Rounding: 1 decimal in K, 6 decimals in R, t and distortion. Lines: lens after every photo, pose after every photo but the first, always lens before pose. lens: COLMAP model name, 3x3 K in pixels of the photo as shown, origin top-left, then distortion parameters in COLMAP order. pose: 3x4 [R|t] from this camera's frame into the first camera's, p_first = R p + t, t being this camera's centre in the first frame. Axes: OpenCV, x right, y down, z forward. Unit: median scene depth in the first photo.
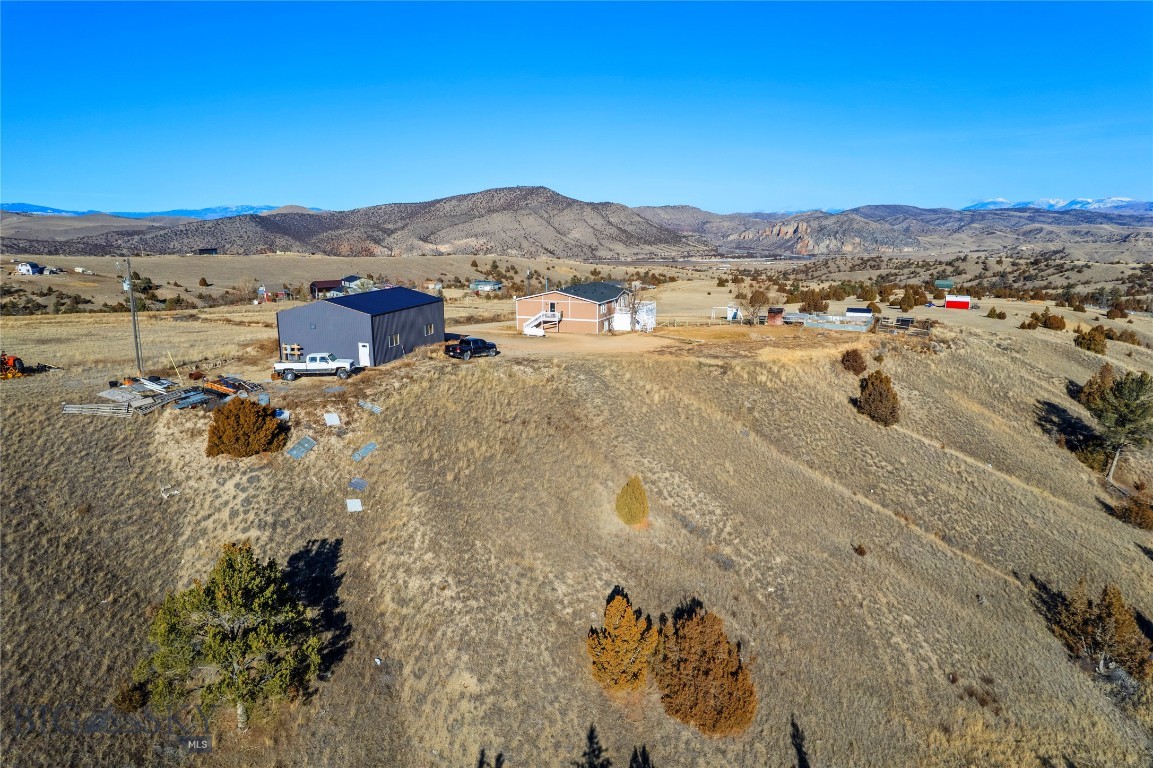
lens RADIAL K [[740.2, 0, 578.9], [0, 740.2, 383.8], [0, 0, 1]] dist [-0.082308, 0.074421]
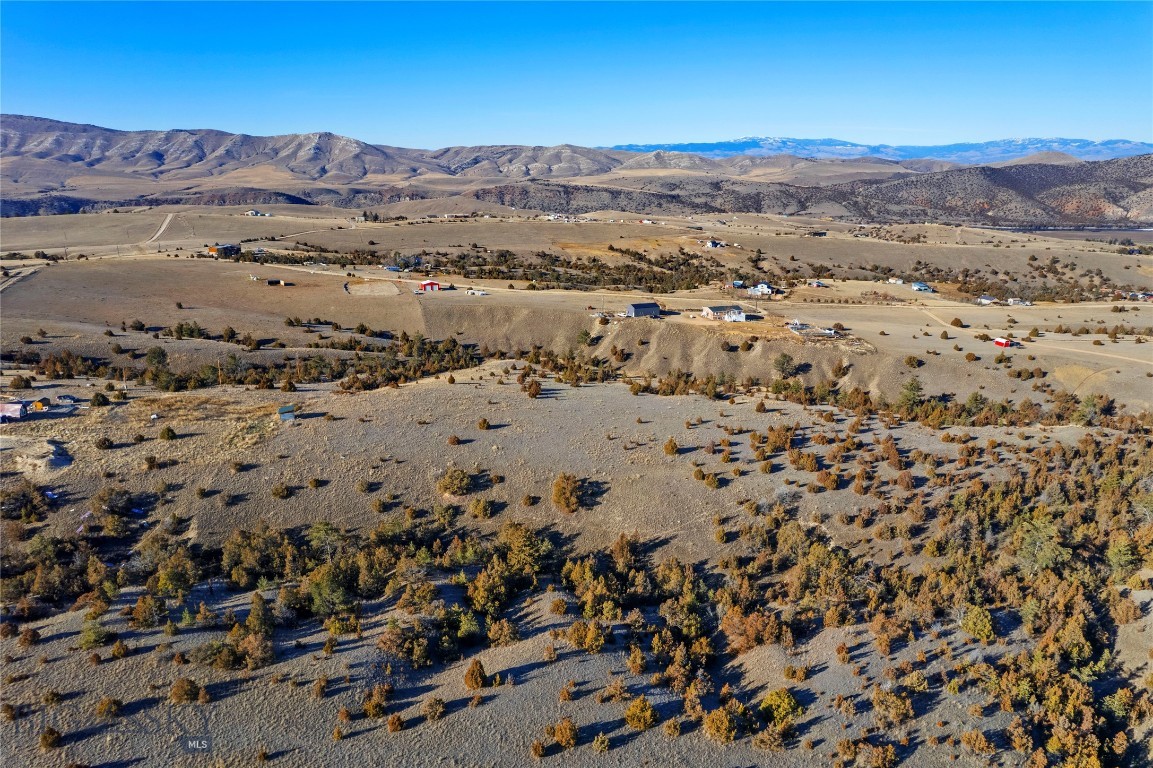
lens RADIAL K [[740.2, 0, 581.3], [0, 740.2, 385.6], [0, 0, 1]] dist [-0.082308, 0.074421]
pose [[0.575964, 0.241488, -0.780992, 0.104876], [-0.171060, 0.969824, 0.173724, -0.011032], [0.799377, 0.033538, 0.599892, -0.071212]]
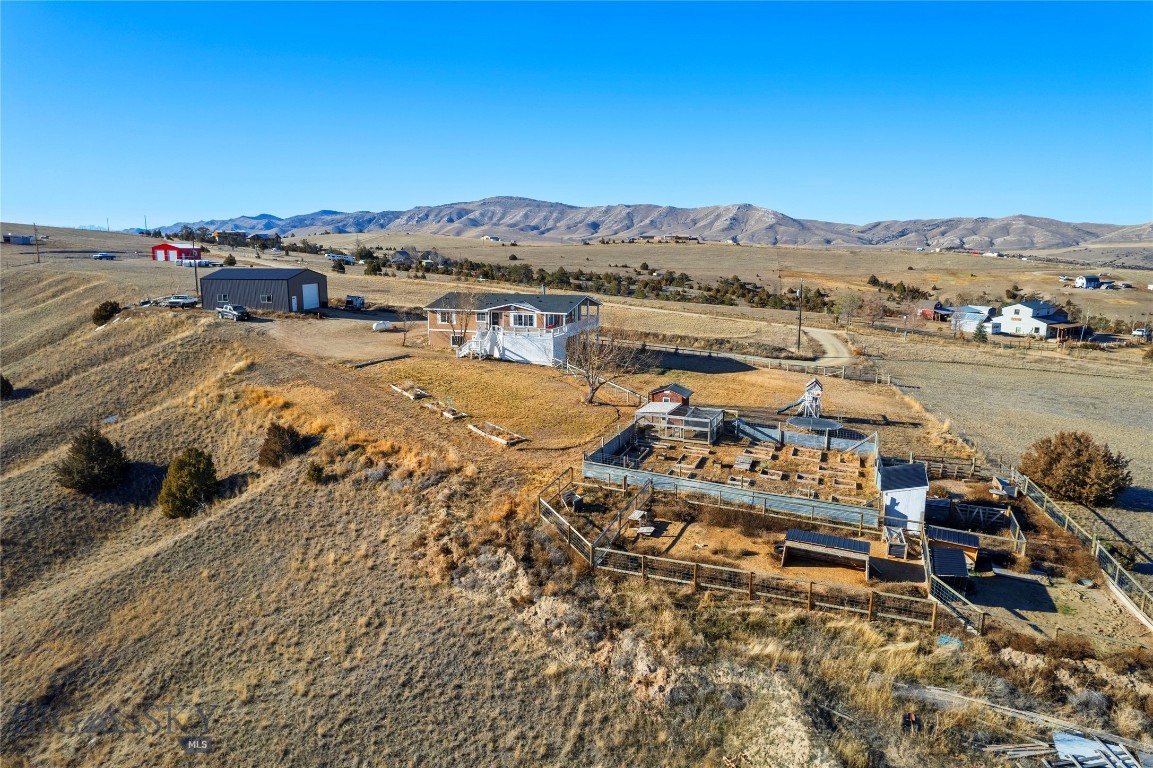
lens RADIAL K [[740.2, 0, 578.4], [0, 740.2, 376.3], [0, 0, 1]] dist [-0.082308, 0.074421]
pose [[0.022914, 0.178058, -0.983753, 0.033961], [-0.212569, 0.962379, 0.169238, -0.008271], [0.976877, 0.205238, 0.059901, 0.043354]]
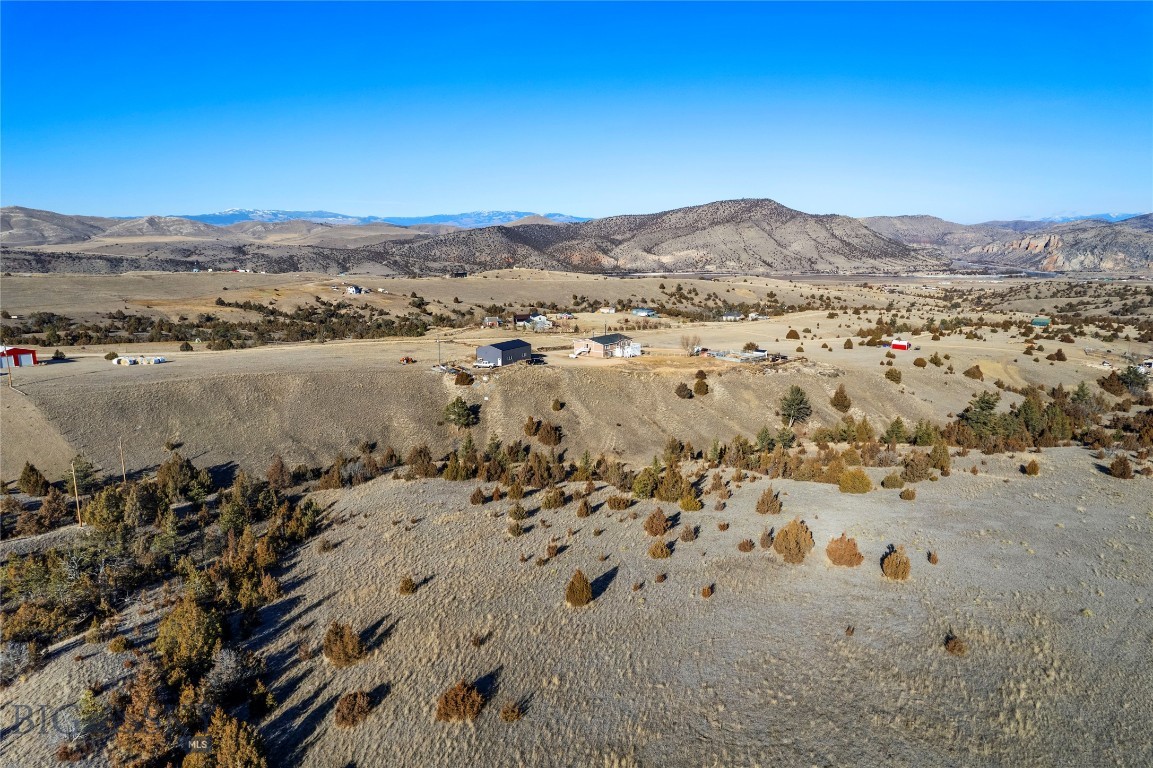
lens RADIAL K [[740.2, 0, 579.9], [0, 740.2, 378.4], [0, 0, 1]] dist [-0.082308, 0.074421]
pose [[0.952835, 0.060261, -0.297446, 0.026278], [-0.064434, 0.997913, -0.004235, 0.000628], [0.296570, 0.023201, 0.954729, -0.052014]]
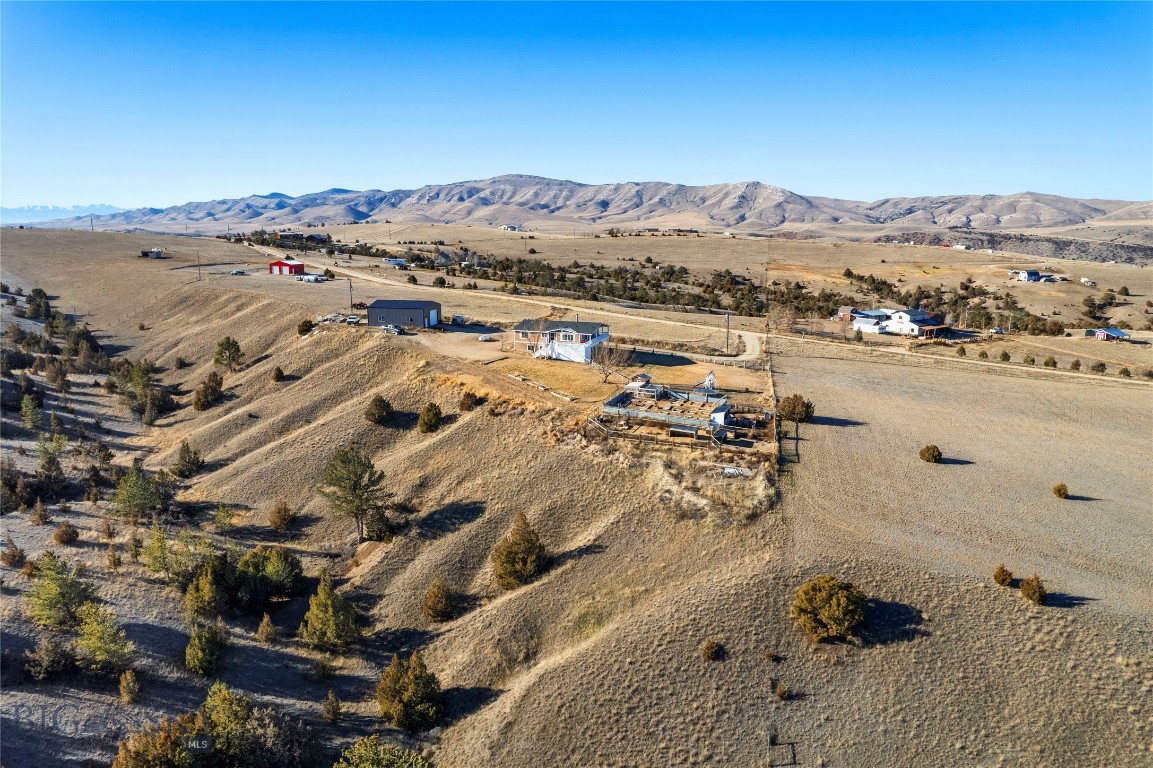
lens RADIAL K [[740.2, 0, 579.2], [0, 740.2, 380.9], [0, 0, 1]] dist [-0.082308, 0.074421]
pose [[0.011421, 0.215246, -0.976493, 0.059979], [-0.207668, 0.955775, 0.208250, -0.013747], [0.978133, 0.200408, 0.055616, 0.040789]]
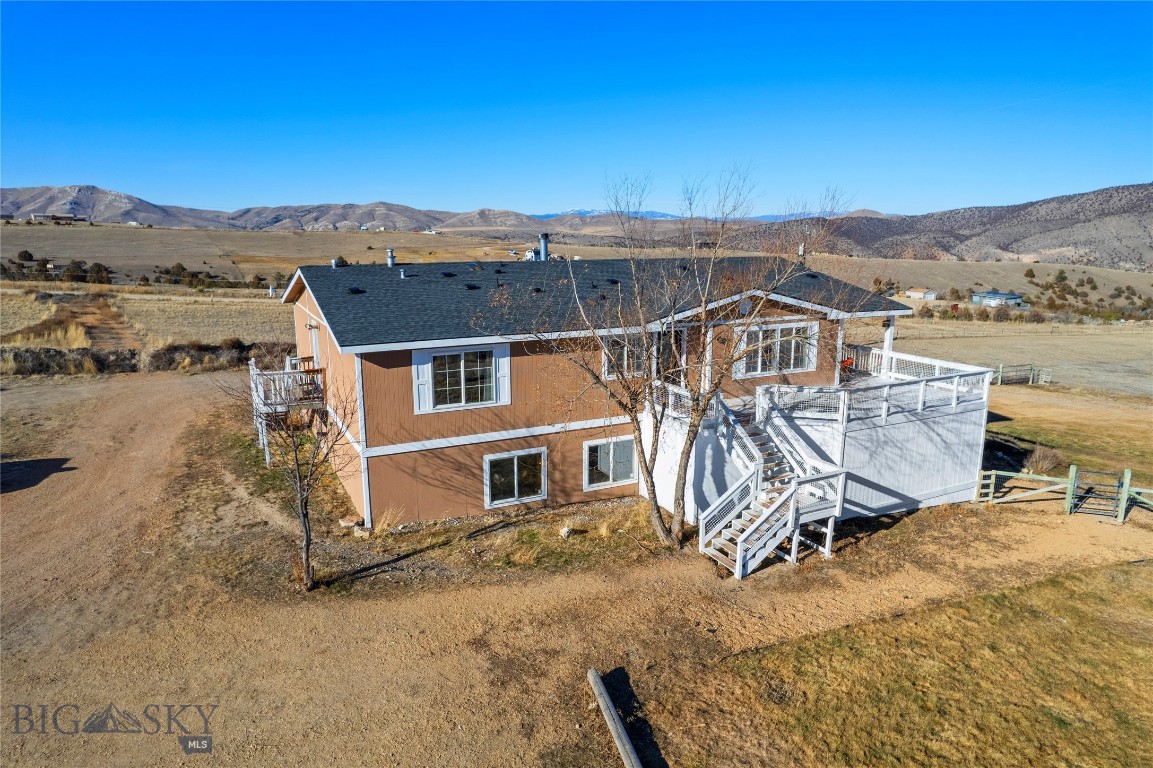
lens RADIAL K [[740.2, 0, 577.0], [0, 740.2, 384.1], [0, 0, 1]] dist [-0.082308, 0.074421]
pose [[0.737496, 0.137679, -0.661169, 0.006462], [-0.142807, 0.988654, 0.046581, -0.004419], [0.660081, 0.060066, 0.748789, 0.034757]]
